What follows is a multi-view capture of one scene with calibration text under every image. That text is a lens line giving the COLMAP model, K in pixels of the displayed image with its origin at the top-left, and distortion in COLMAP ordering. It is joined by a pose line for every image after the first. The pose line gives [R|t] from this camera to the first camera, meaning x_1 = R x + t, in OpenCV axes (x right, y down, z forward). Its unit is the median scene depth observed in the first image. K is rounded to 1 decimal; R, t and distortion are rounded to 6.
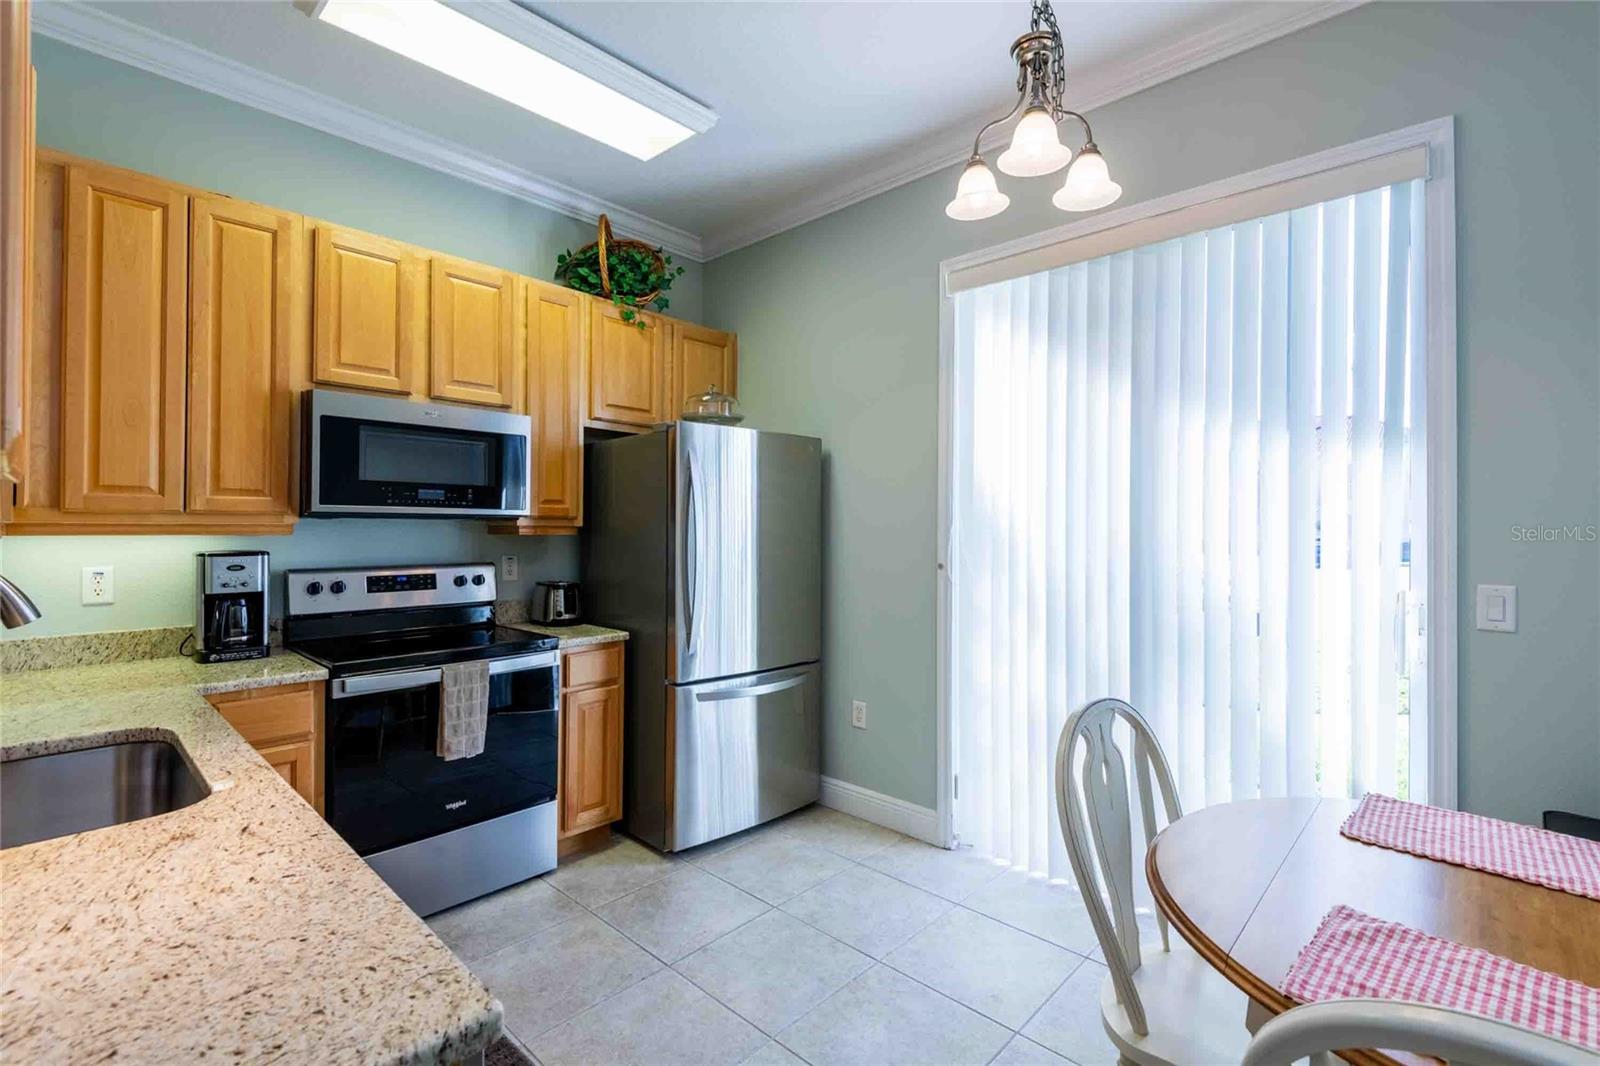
lens RADIAL K [[739.5, 0, 831.8], [0, 739.5, 524.0], [0, 0, 1]] dist [0.028607, -0.015526]
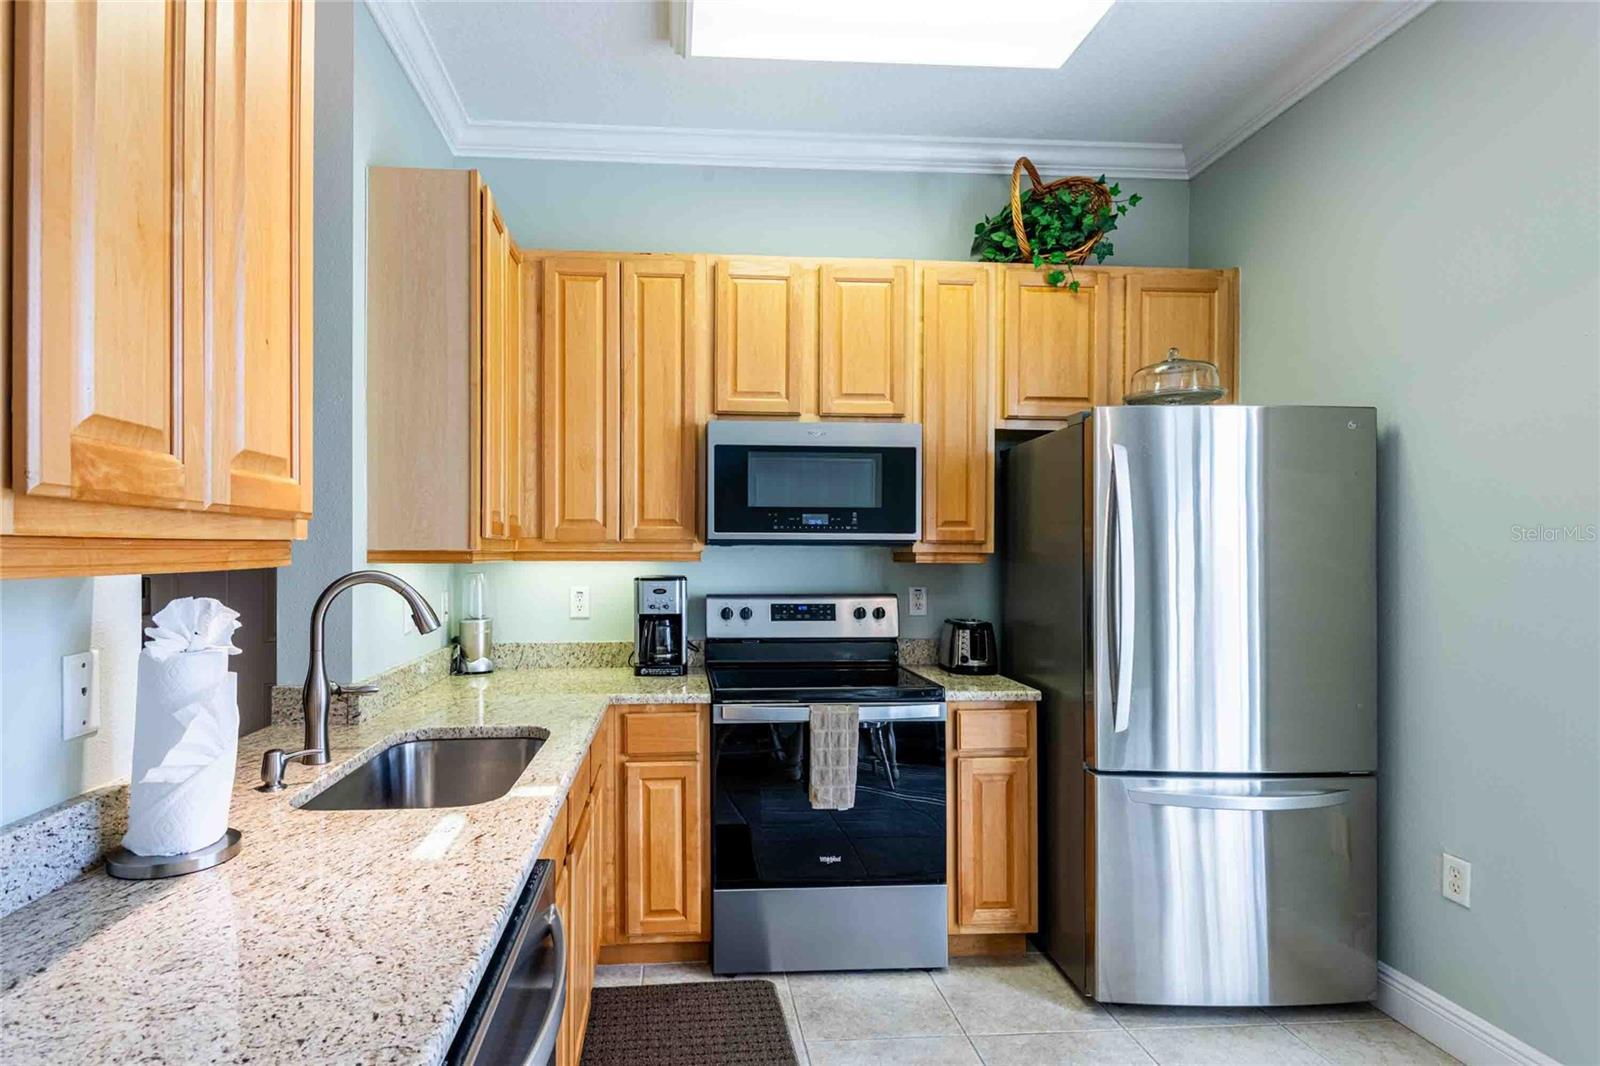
lens RADIAL K [[859.1, 0, 739.9], [0, 859.1, 550.6], [0, 0, 1]] dist [0.020476, -0.010319]
pose [[0.706447, -0.003774, -0.707756, 0.165490], [0.004270, 0.999990, -0.001071, 0.000526], [0.707753, -0.002265, 0.706456, 0.182724]]
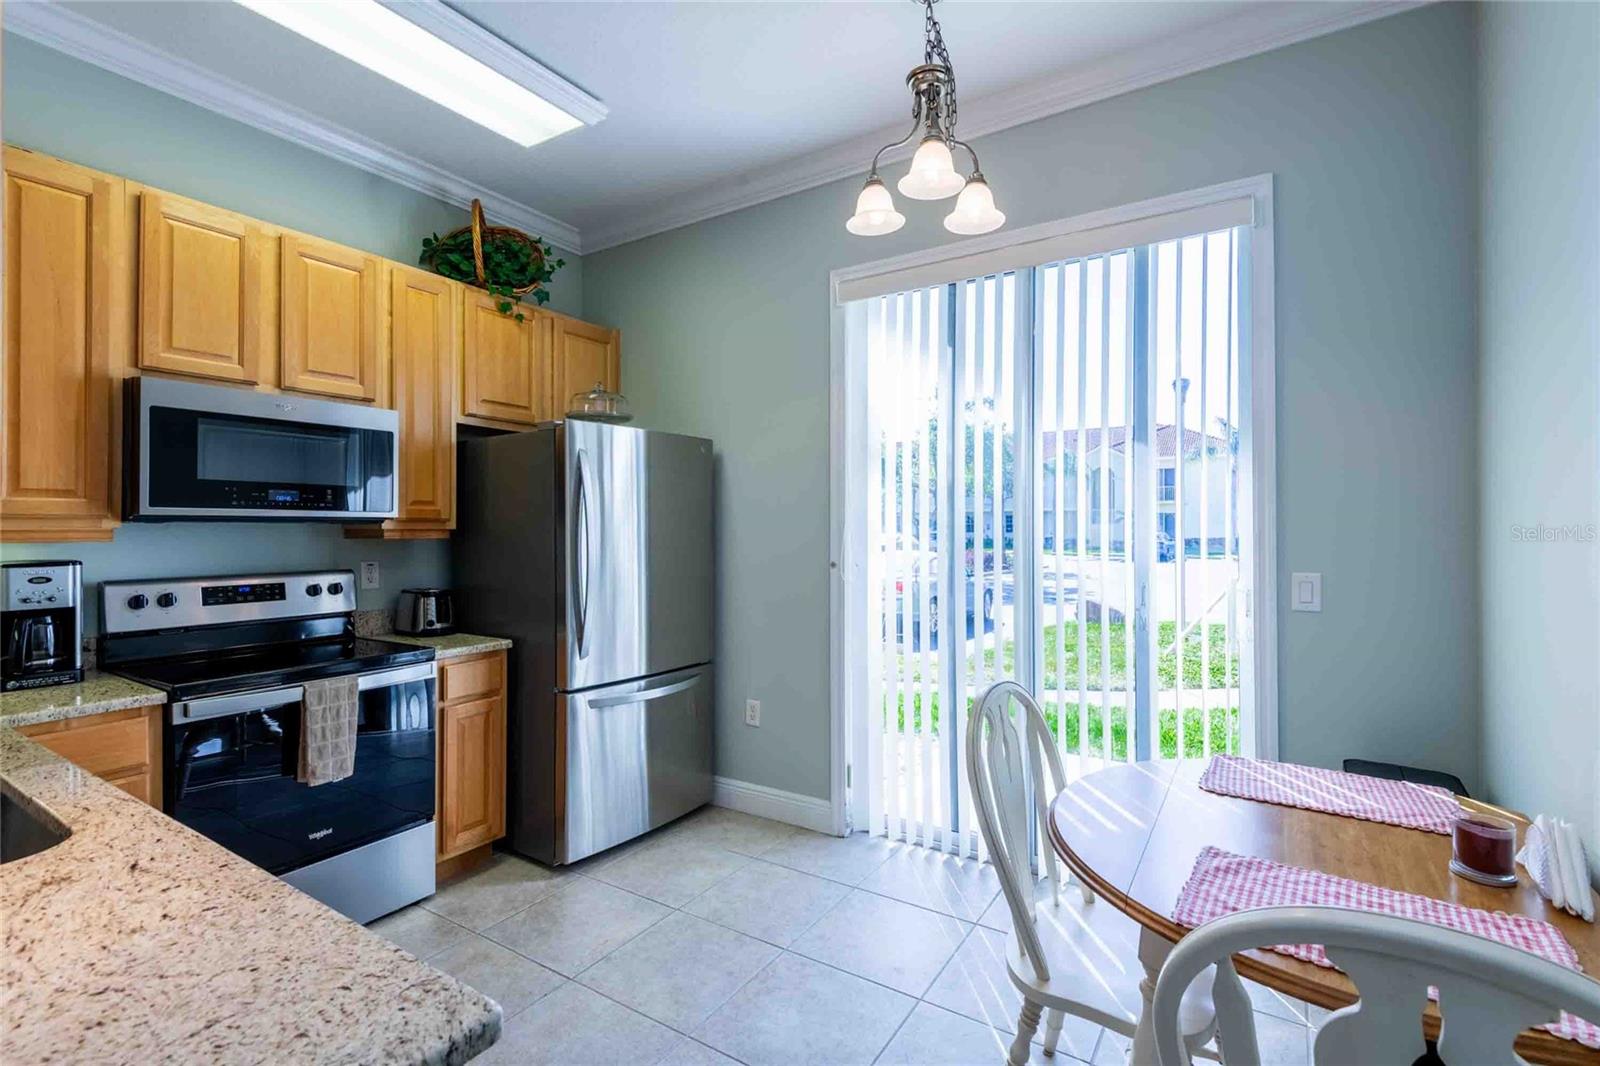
lens RADIAL K [[739.5, 0, 834.5], [0, 739.5, 525.2], [0, 0, 1]] dist [0.028607, -0.015526]
pose [[0.982686, -0.006550, 0.185161, -0.049992], [0.006326, 0.999978, 0.001798, -0.000850], [-0.185169, -0.000596, 0.982707, -0.020228]]
